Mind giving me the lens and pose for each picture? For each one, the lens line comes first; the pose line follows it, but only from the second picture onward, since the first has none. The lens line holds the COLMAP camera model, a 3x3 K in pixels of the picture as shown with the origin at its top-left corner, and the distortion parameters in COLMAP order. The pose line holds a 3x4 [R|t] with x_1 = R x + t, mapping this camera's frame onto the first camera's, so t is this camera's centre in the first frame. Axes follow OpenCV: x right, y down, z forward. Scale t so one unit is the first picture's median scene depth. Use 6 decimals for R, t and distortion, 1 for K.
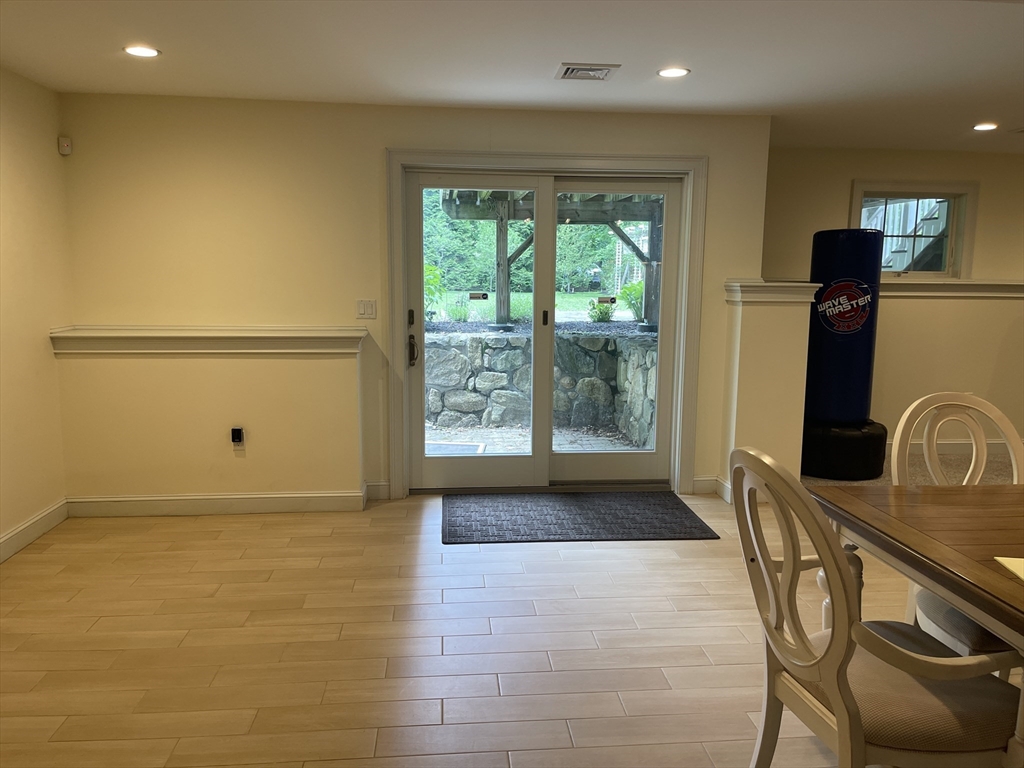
lens RADIAL K [[757.2, 0, 513.1], [0, 757.2, 387.2], [0, 0, 1]] dist [0.026569, -0.024284]
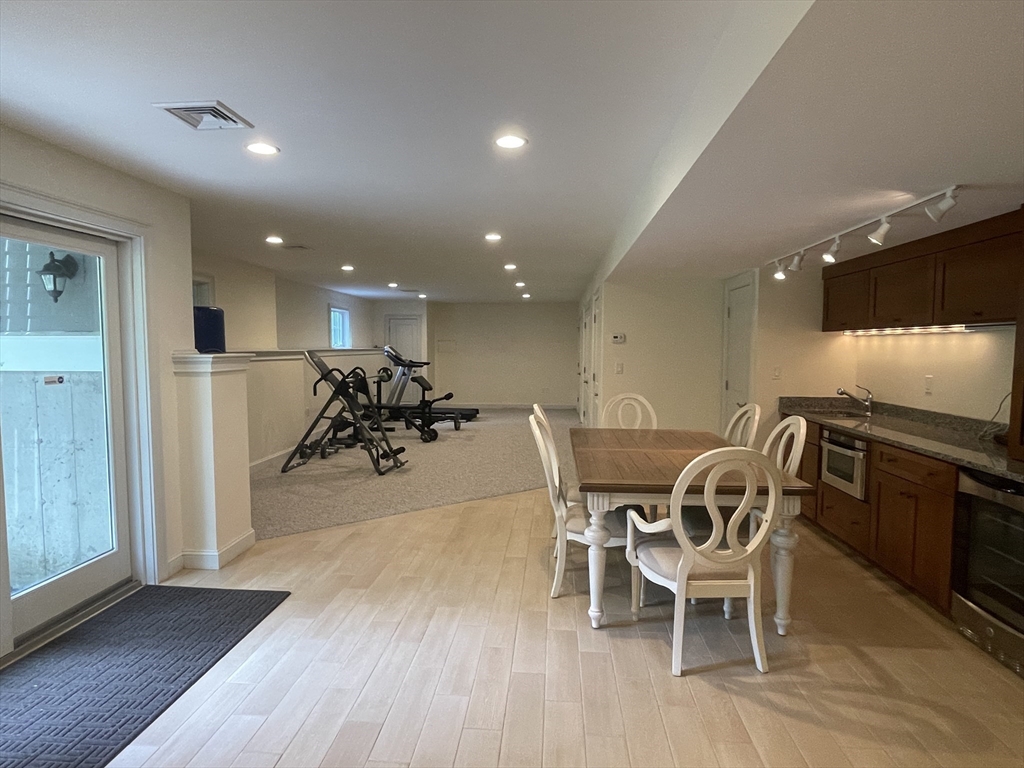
lens RADIAL K [[580.9, 0, 513.0], [0, 580.9, 382.0], [0, 0, 1]] dist [0.000234, -0.000542]
pose [[0.179220, -0.073317, 0.981073, -0.408447], [0.135548, 0.989549, 0.049189, -0.083036], [-0.974426, 0.124167, 0.187285, 0.450543]]
